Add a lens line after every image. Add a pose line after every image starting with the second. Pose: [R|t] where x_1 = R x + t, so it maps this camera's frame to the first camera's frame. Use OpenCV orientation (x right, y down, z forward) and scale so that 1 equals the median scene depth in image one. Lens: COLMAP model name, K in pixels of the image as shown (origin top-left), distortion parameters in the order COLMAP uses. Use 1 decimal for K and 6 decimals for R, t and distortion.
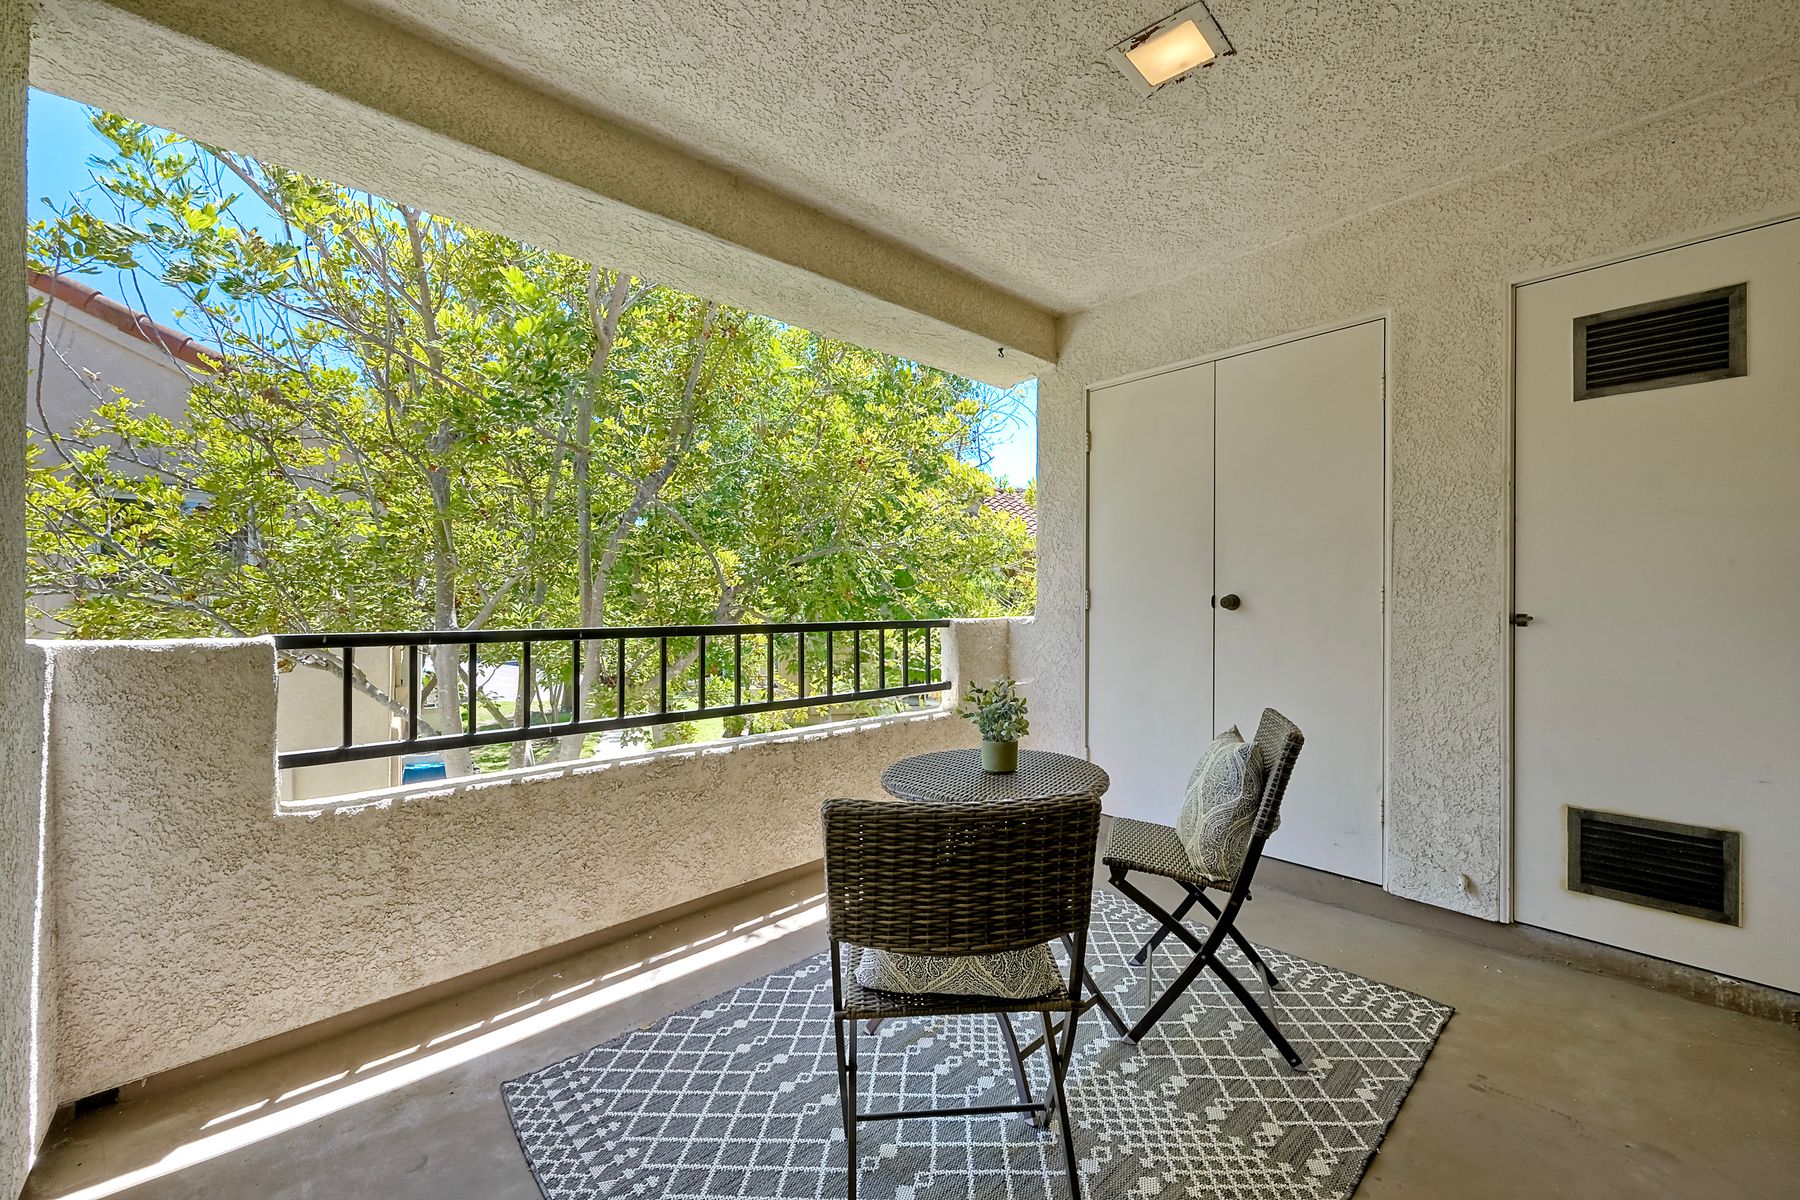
lens RADIAL K [[706.8, 0, 913.8], [0, 706.8, 602.6], [0, 0, 1]] dist [-0.001768, -0.000327]
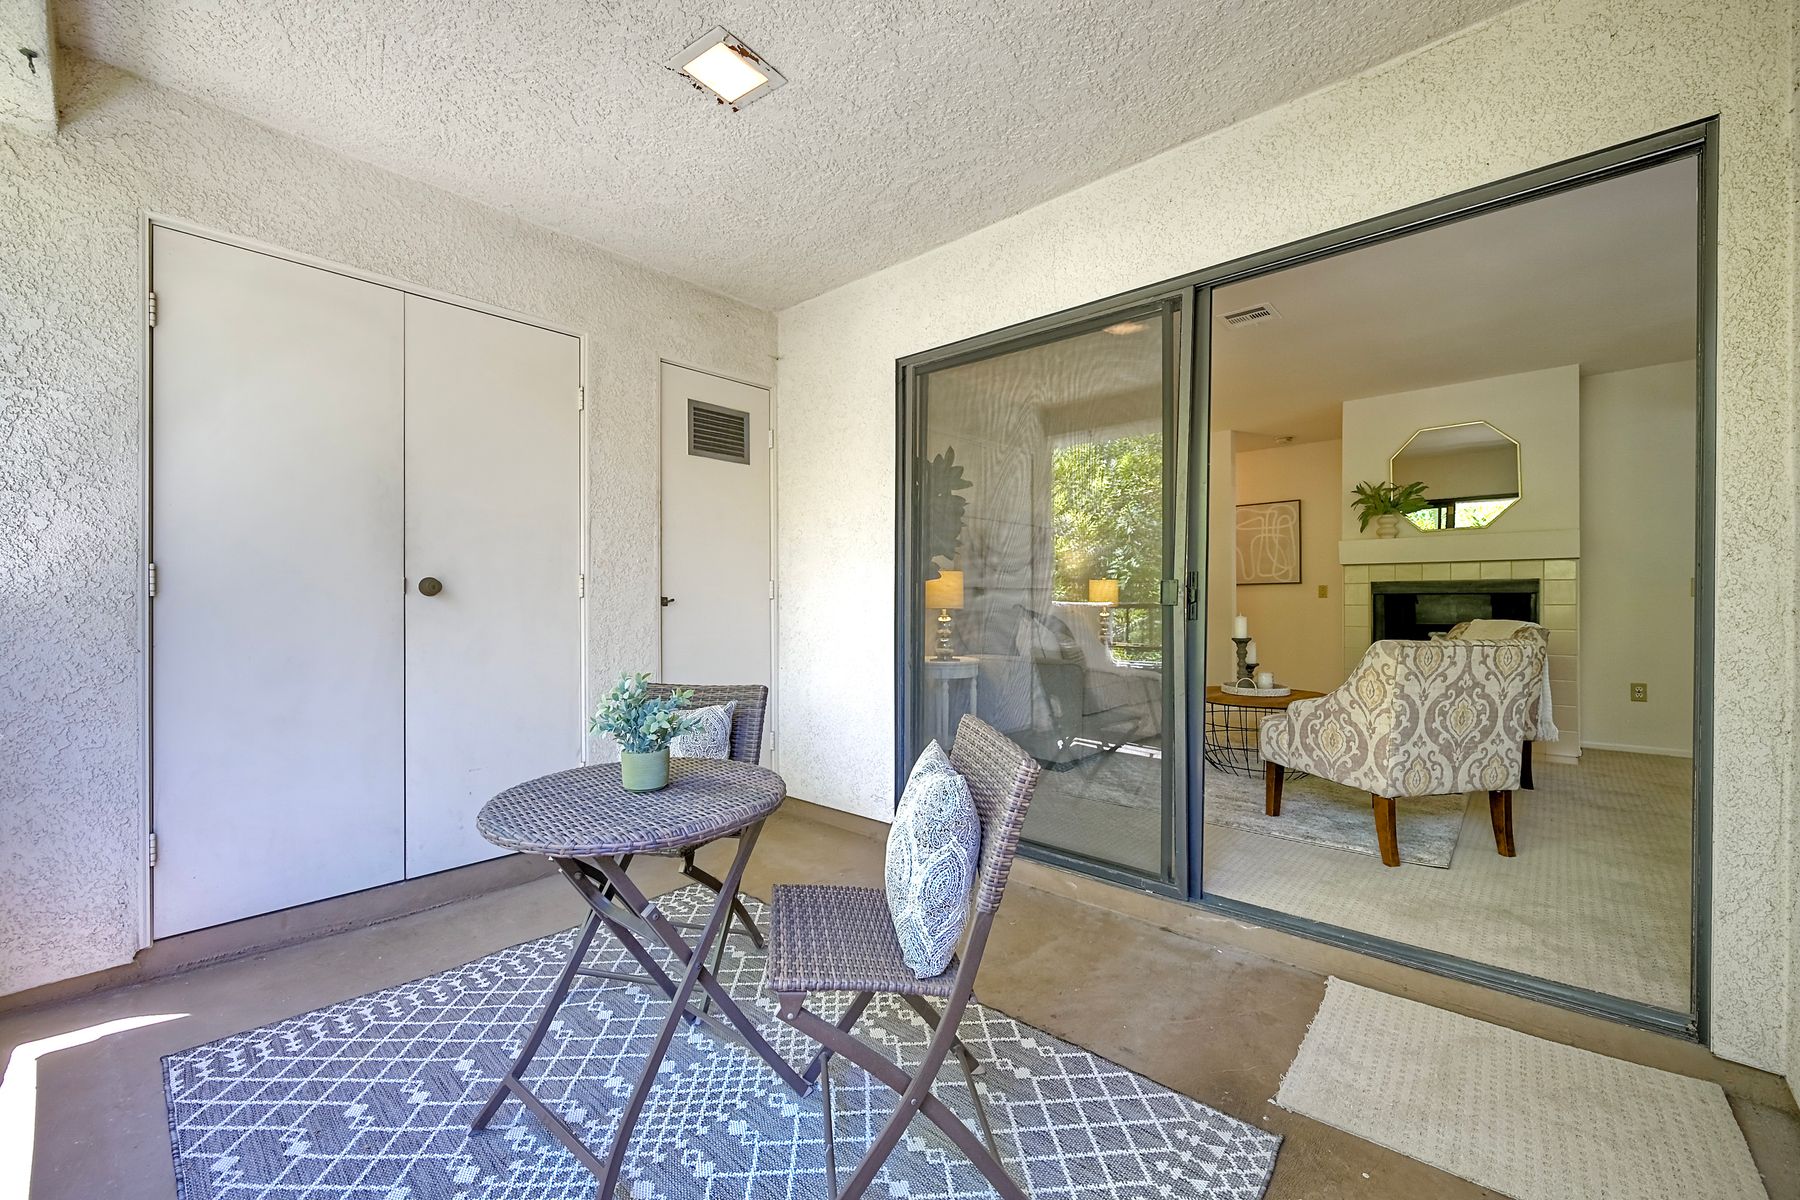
lens RADIAL K [[760.9, 0, 869.2], [0, 760.9, 597.2], [0, 0, 1]] dist [-0.001246, 0.000157]
pose [[-0.092538, -0.001783, 0.995708, -0.757890], [-0.001900, 0.999997, 0.001615, 0.014828], [-0.995707, -0.001742, -0.092541, 0.822196]]
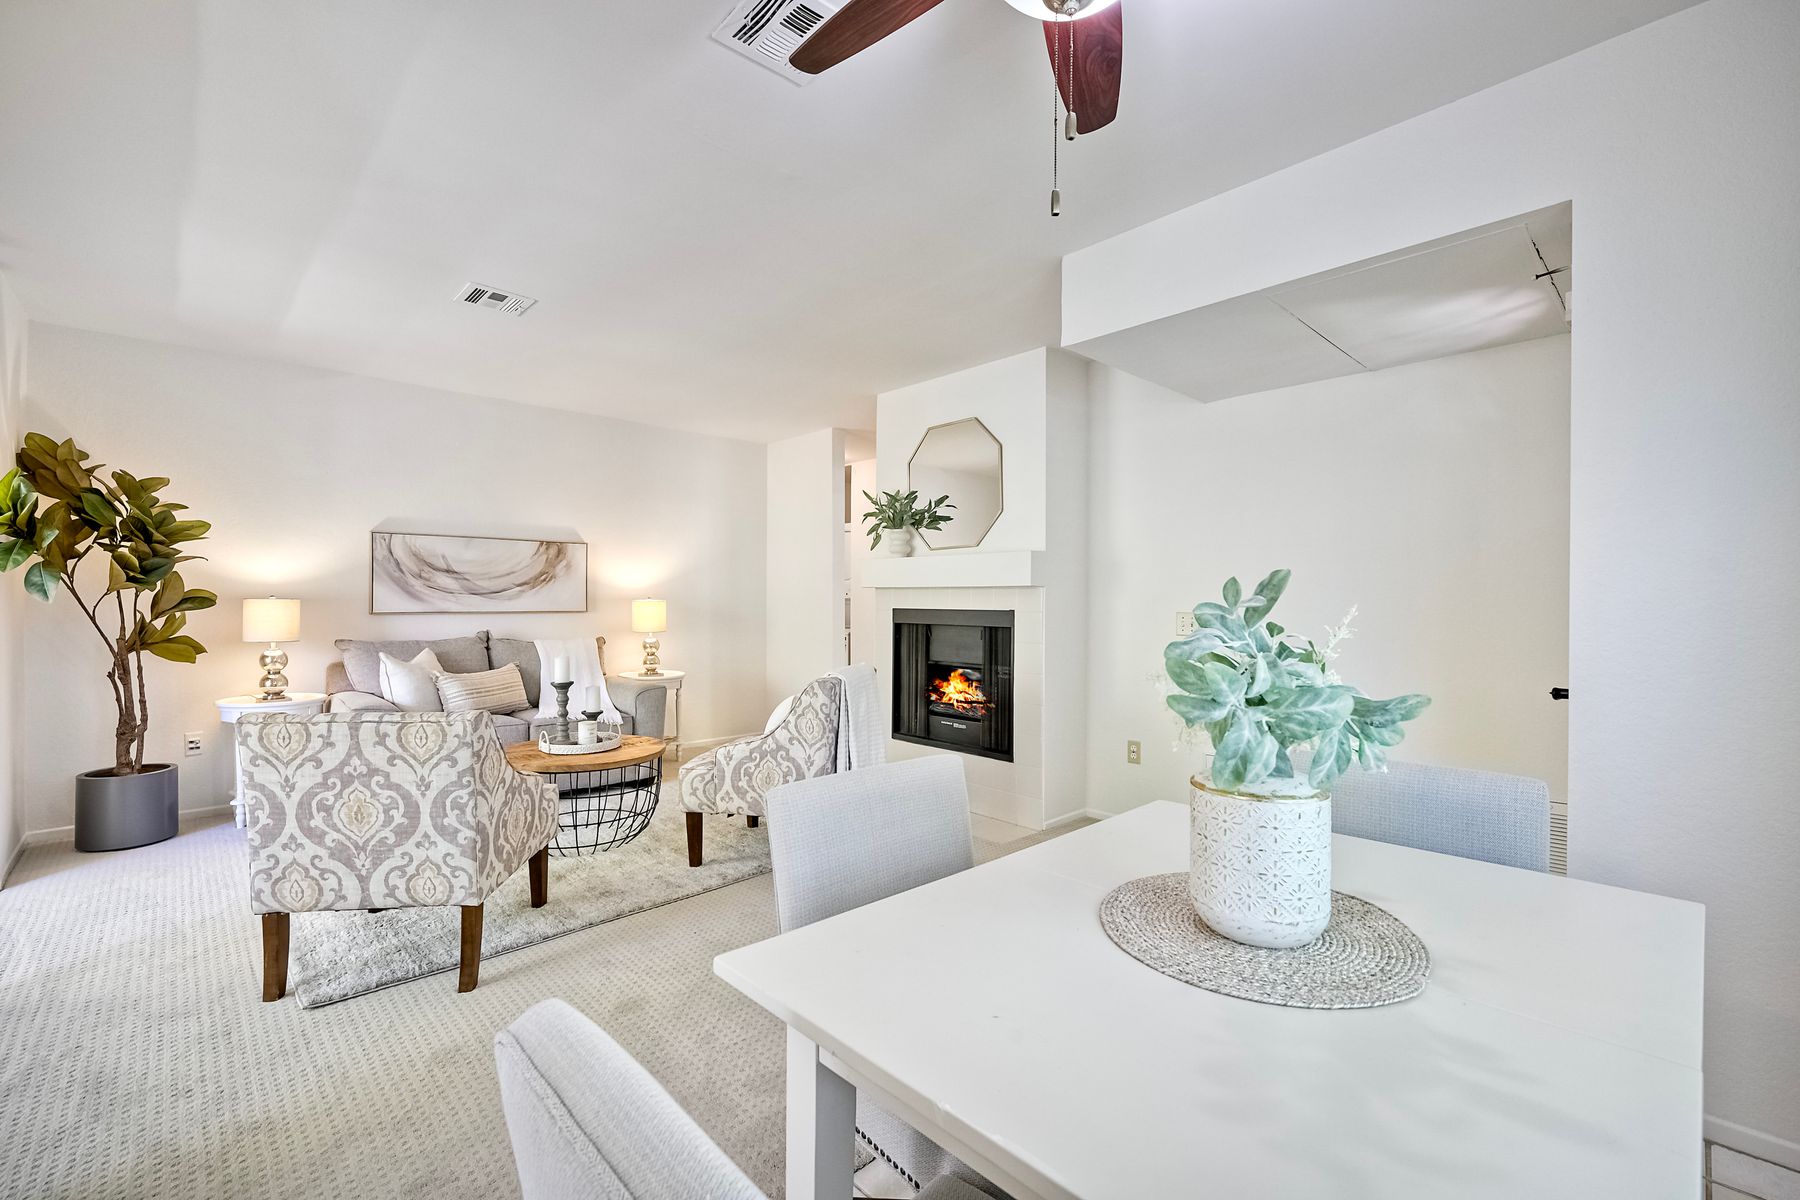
lens RADIAL K [[760.9, 0, 889.4], [0, 760.9, 602.9], [0, 0, 1]] dist [-0.001246, 0.000157]
pose [[0.002415, -0.011396, 0.999932, -0.534879], [-0.007983, 0.999903, 0.011415, -0.084722], [-0.999965, -0.008010, 0.002324, -1.215861]]
